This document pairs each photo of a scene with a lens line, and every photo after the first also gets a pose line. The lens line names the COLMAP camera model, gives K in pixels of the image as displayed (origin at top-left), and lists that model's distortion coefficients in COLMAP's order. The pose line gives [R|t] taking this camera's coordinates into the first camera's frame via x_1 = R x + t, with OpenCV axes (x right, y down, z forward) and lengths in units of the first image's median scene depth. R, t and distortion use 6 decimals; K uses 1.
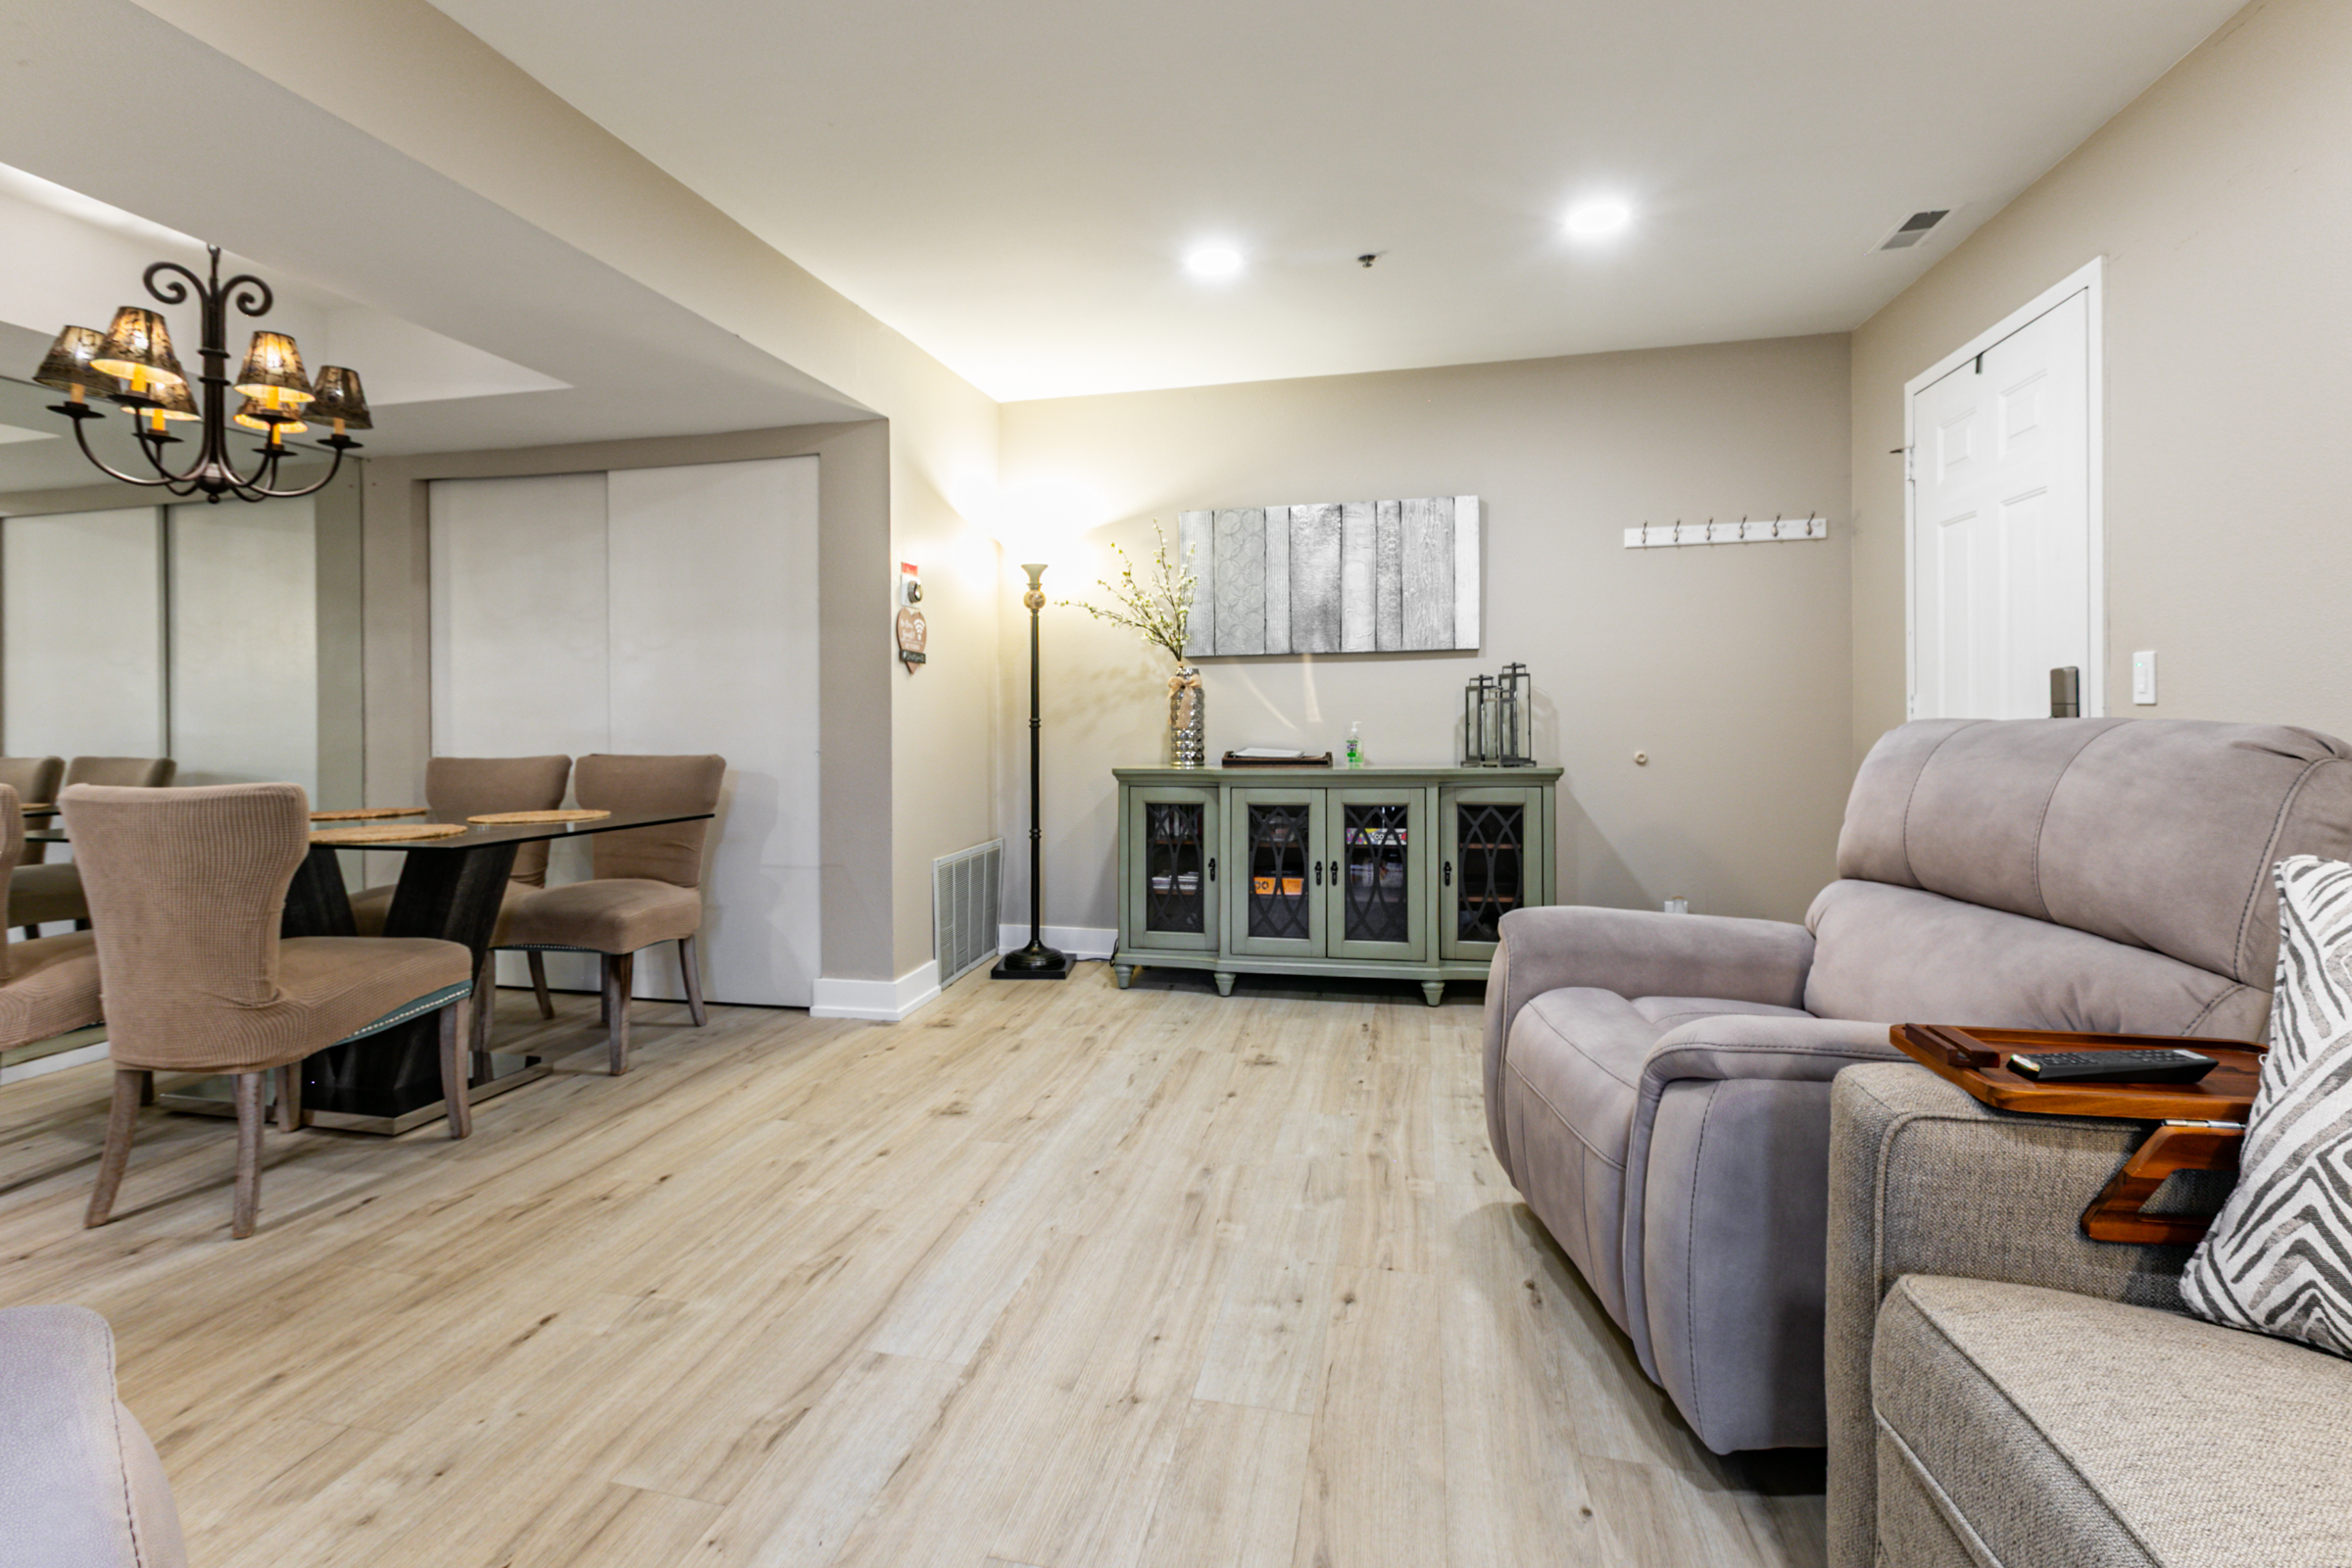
lens RADIAL K [[1076.1, 0, 1170.2], [0, 1076.1, 711.0], [0, 0, 1]] dist [-0.000292, -0.000403]
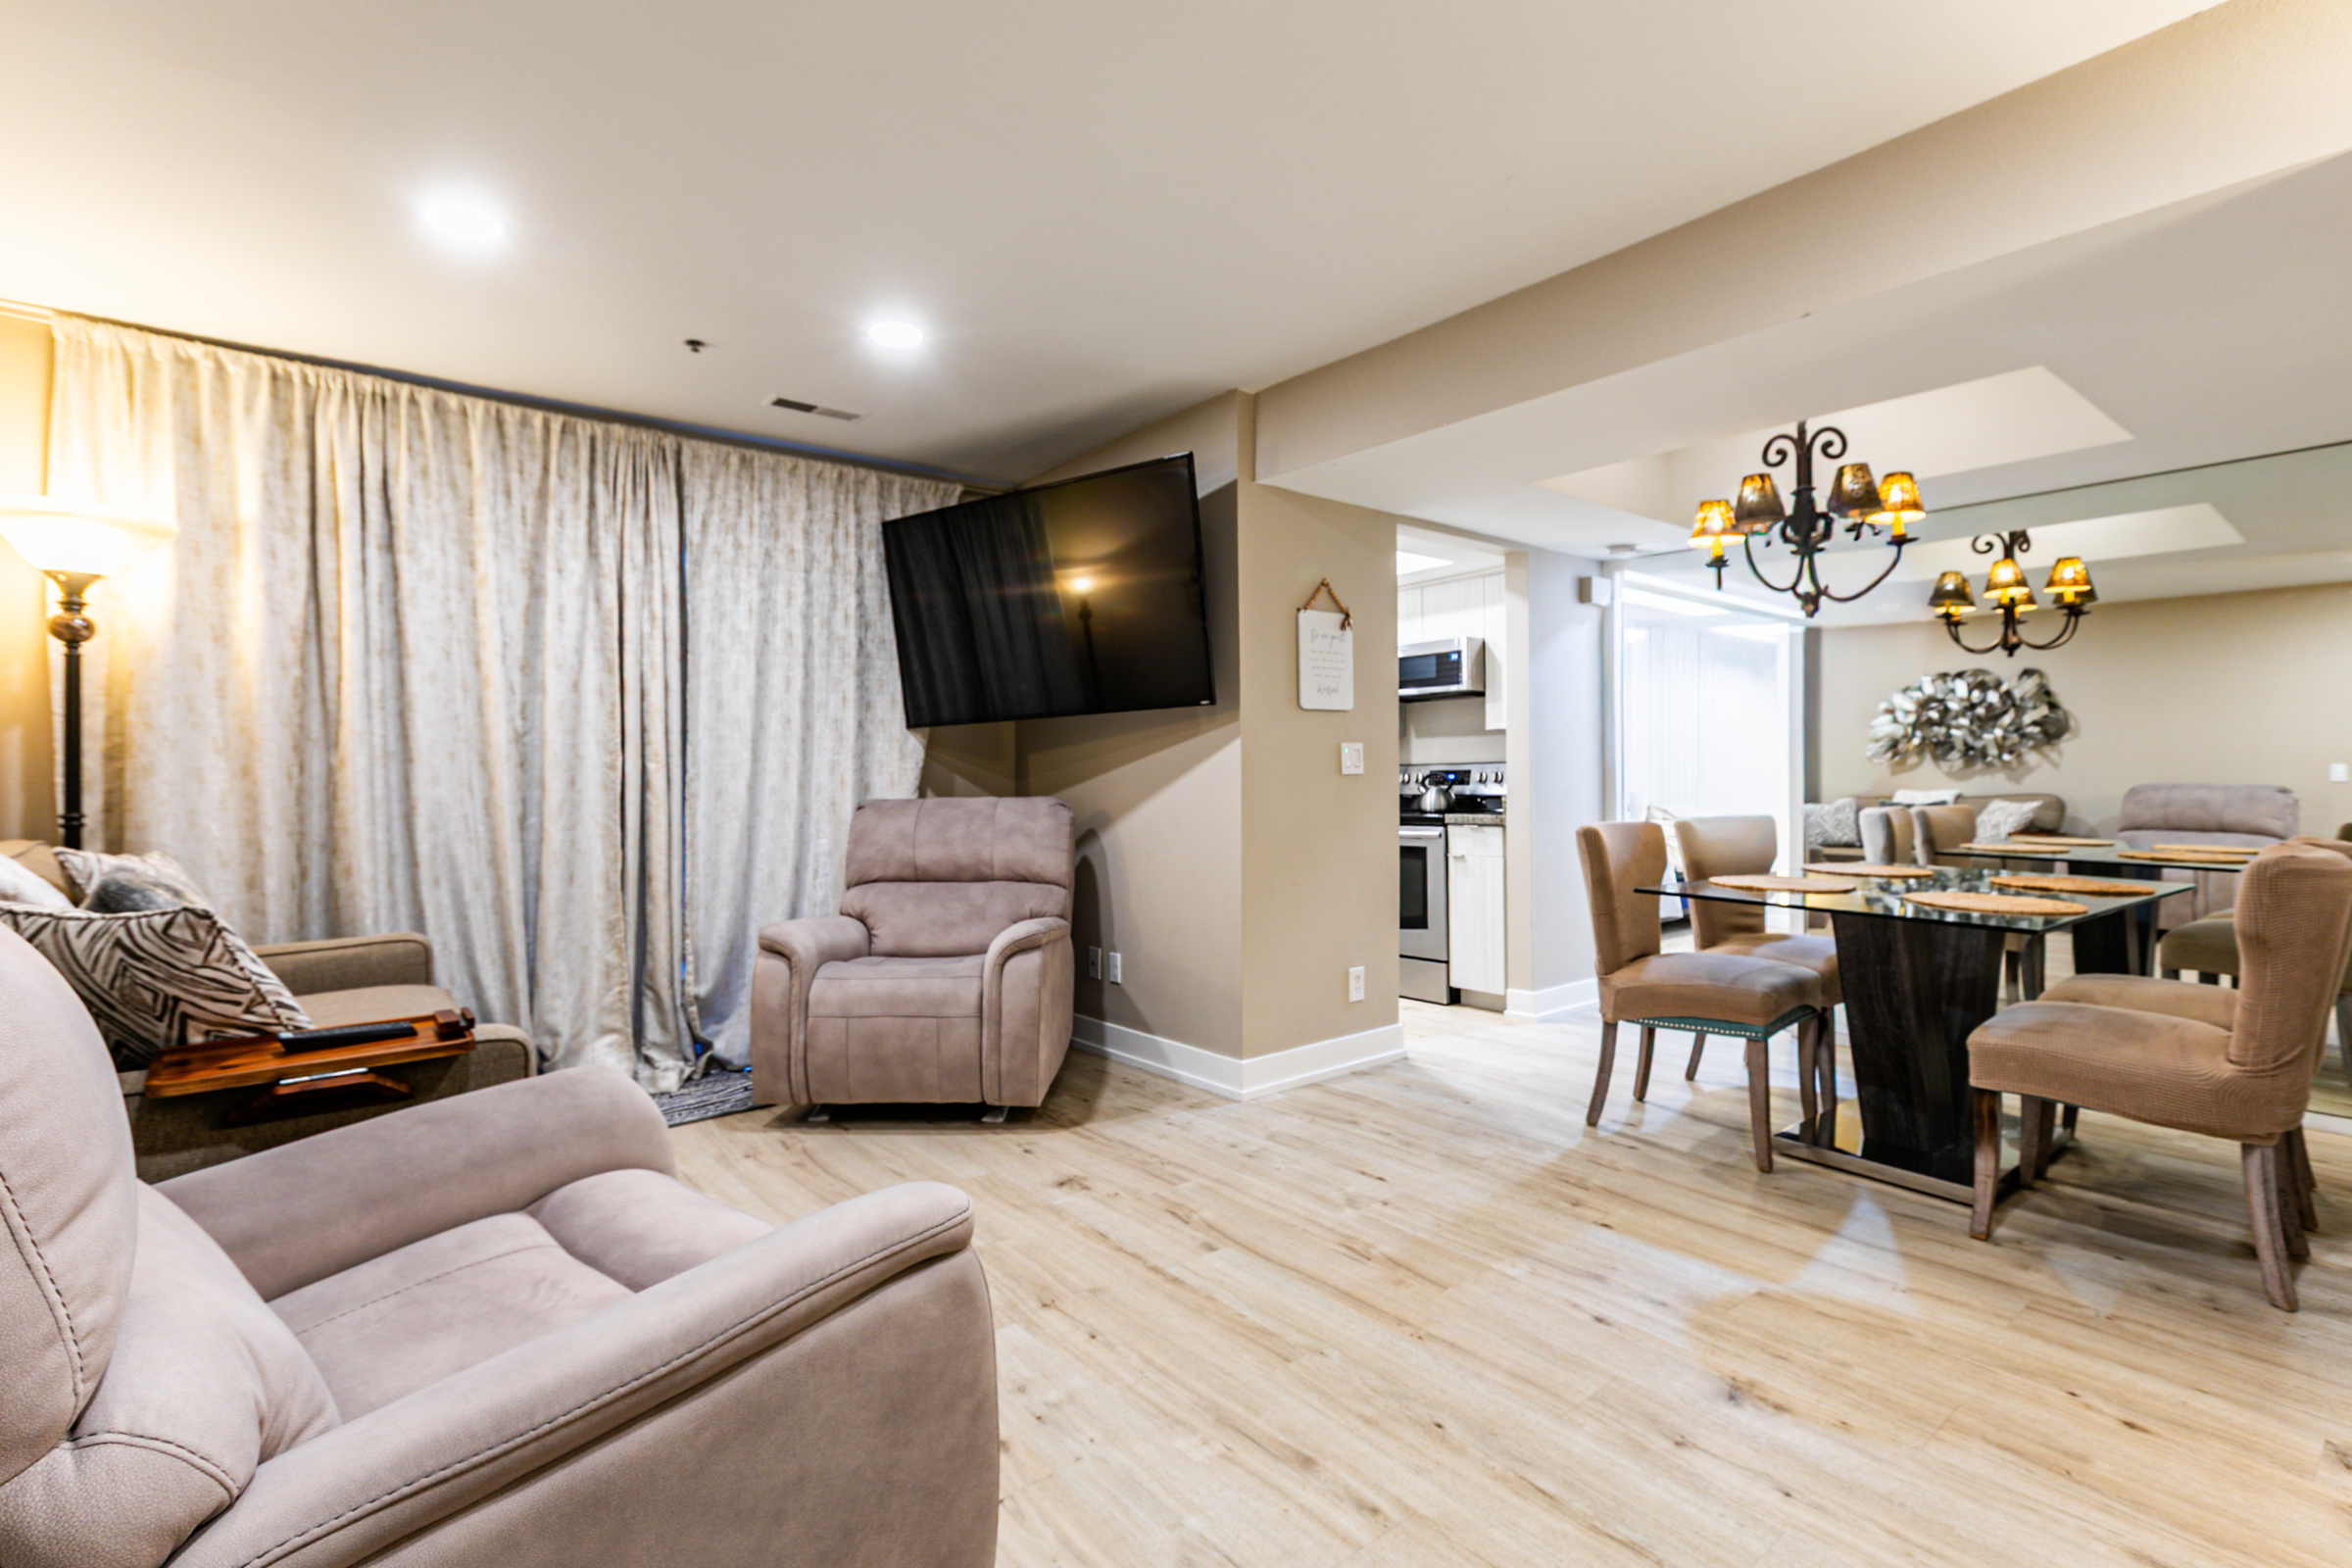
lens RADIAL K [[1102.1, 0, 1176.0], [0, 1102.1, 784.0], [0, 0, 1]] dist [-0.001221, -0.000294]
pose [[-0.625270, 0.020292, -0.780145, 0.651384], [0.006490, 0.999763, 0.020803, -0.023980], [0.780382, 0.007944, -0.625253, 1.399541]]
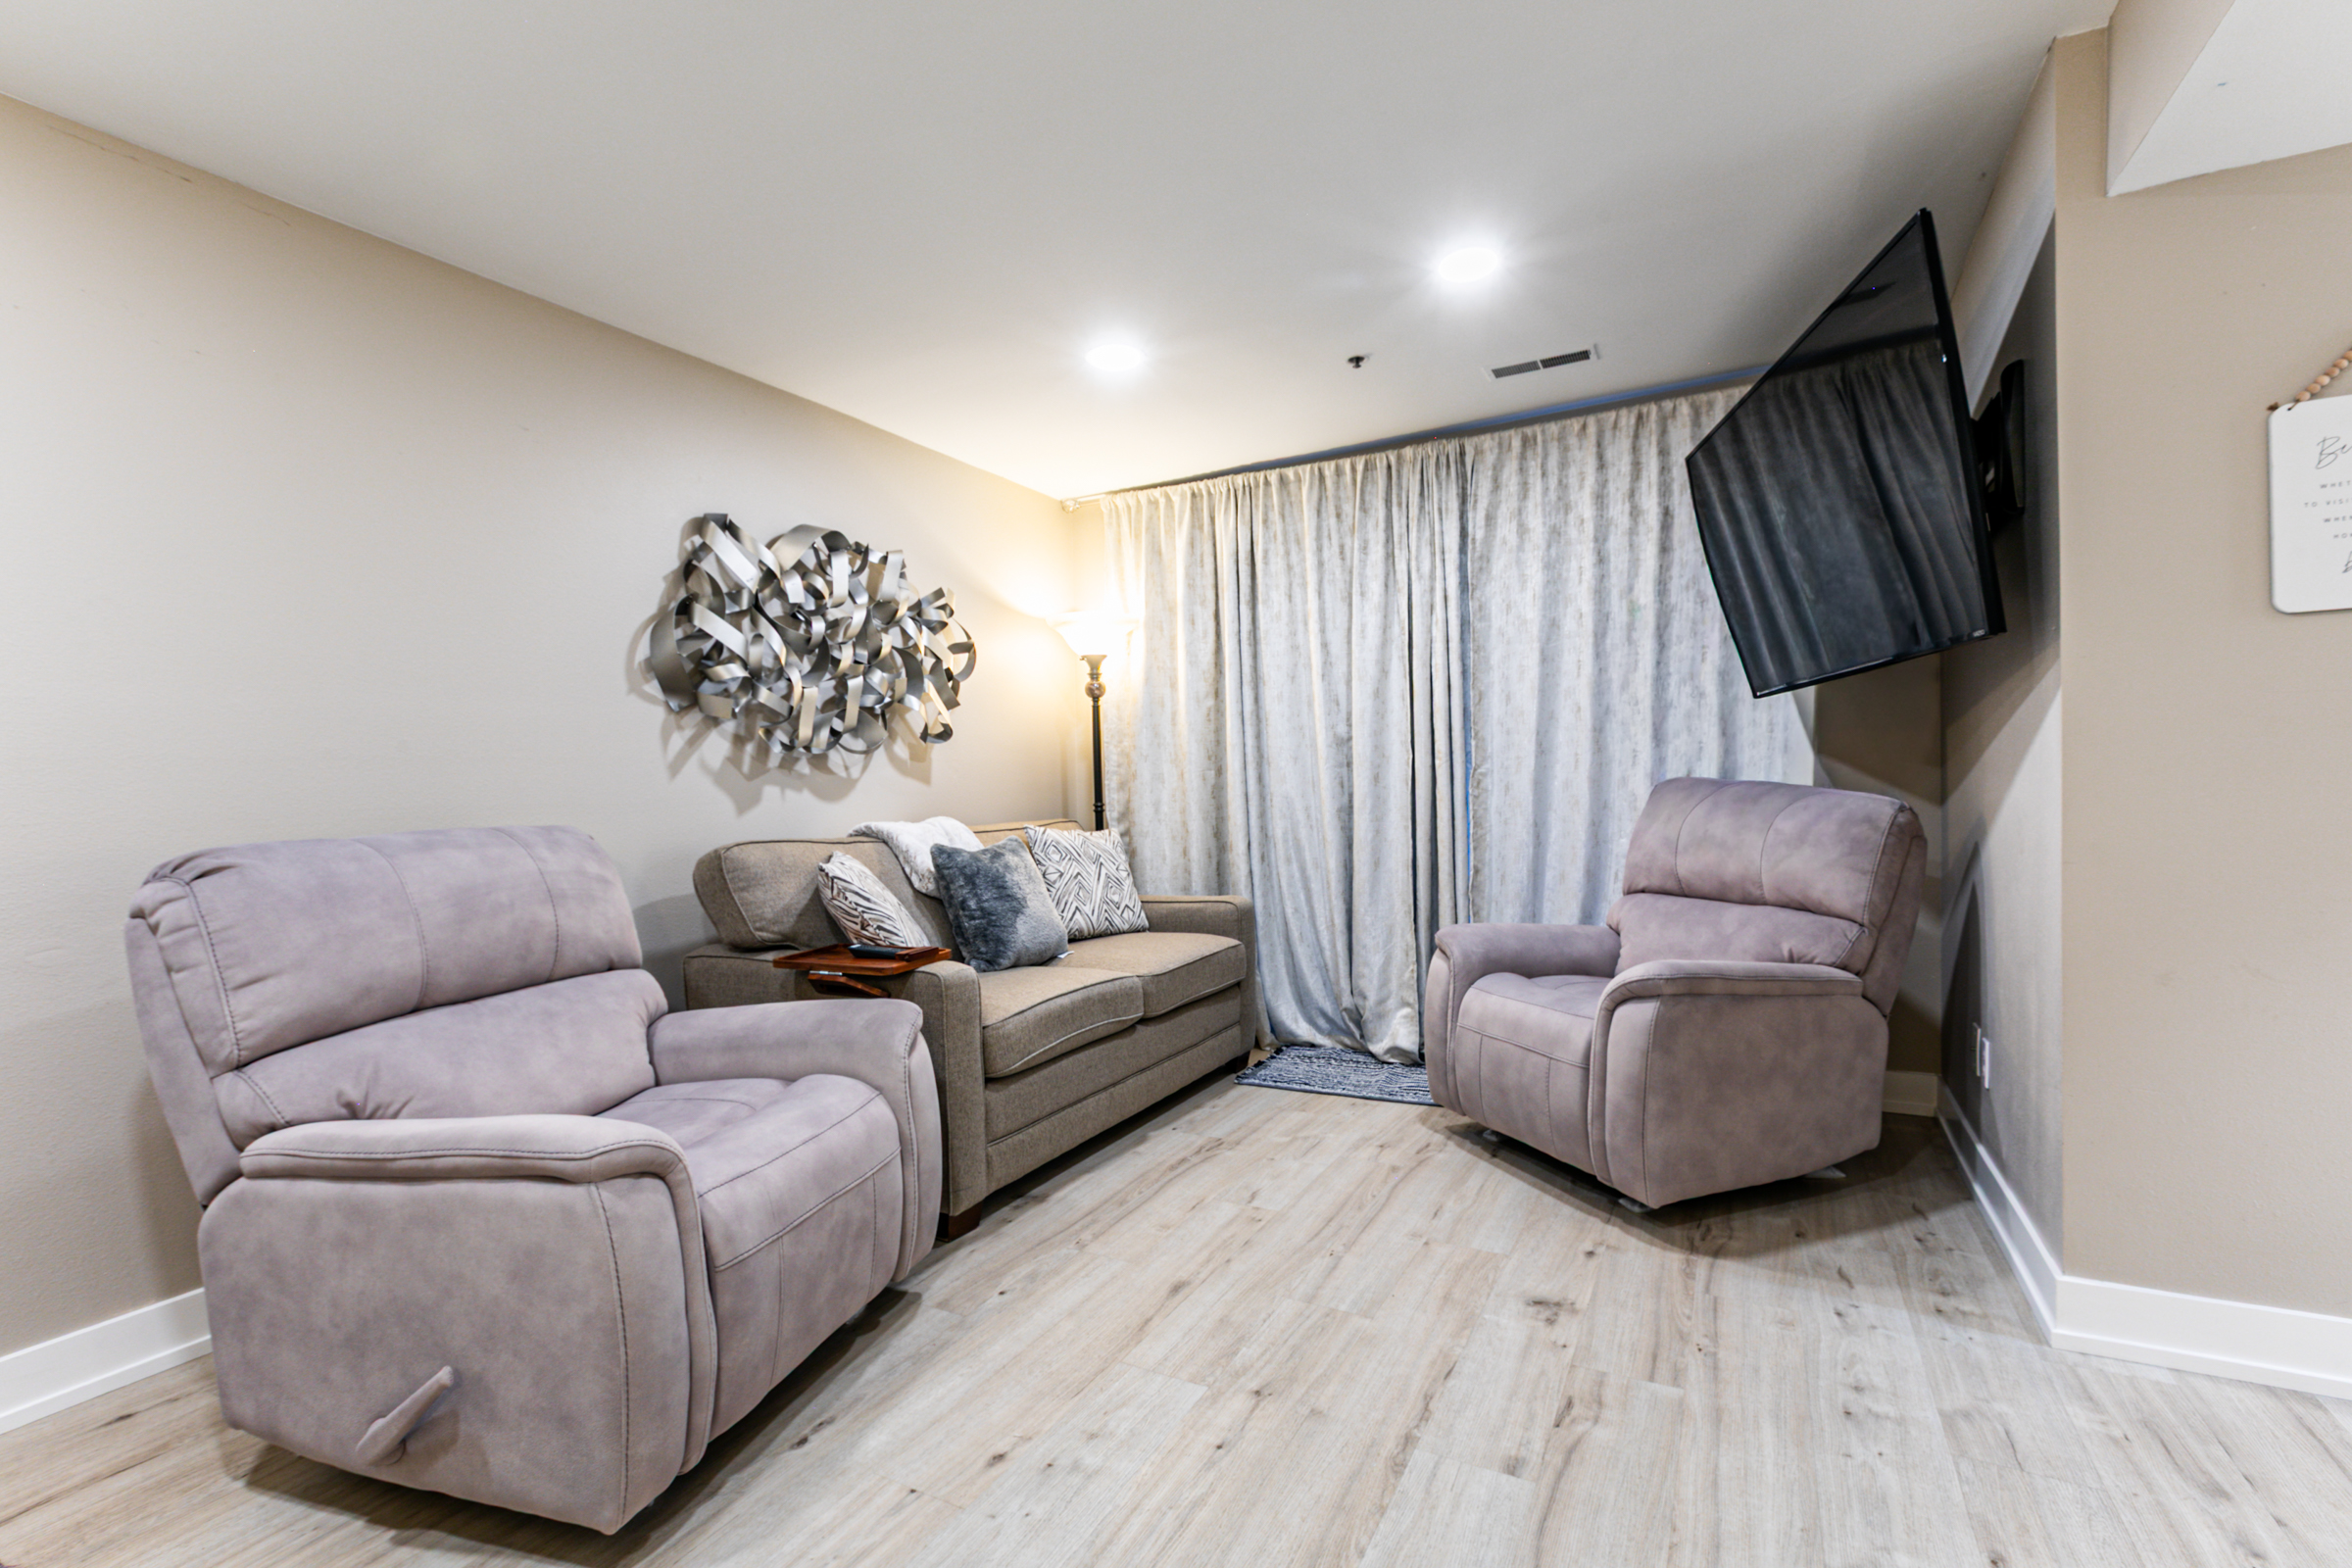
lens RADIAL K [[1049.7, 0, 1150.0], [0, 1049.7, 809.9], [0, 0, 1]] dist [0.002051, -0.000542]
pose [[-0.956741, 0.029417, 0.289450, -0.188849], [0.040060, 0.998719, 0.030912, -0.016585], [-0.288170, 0.041170, -0.956694, 1.476697]]
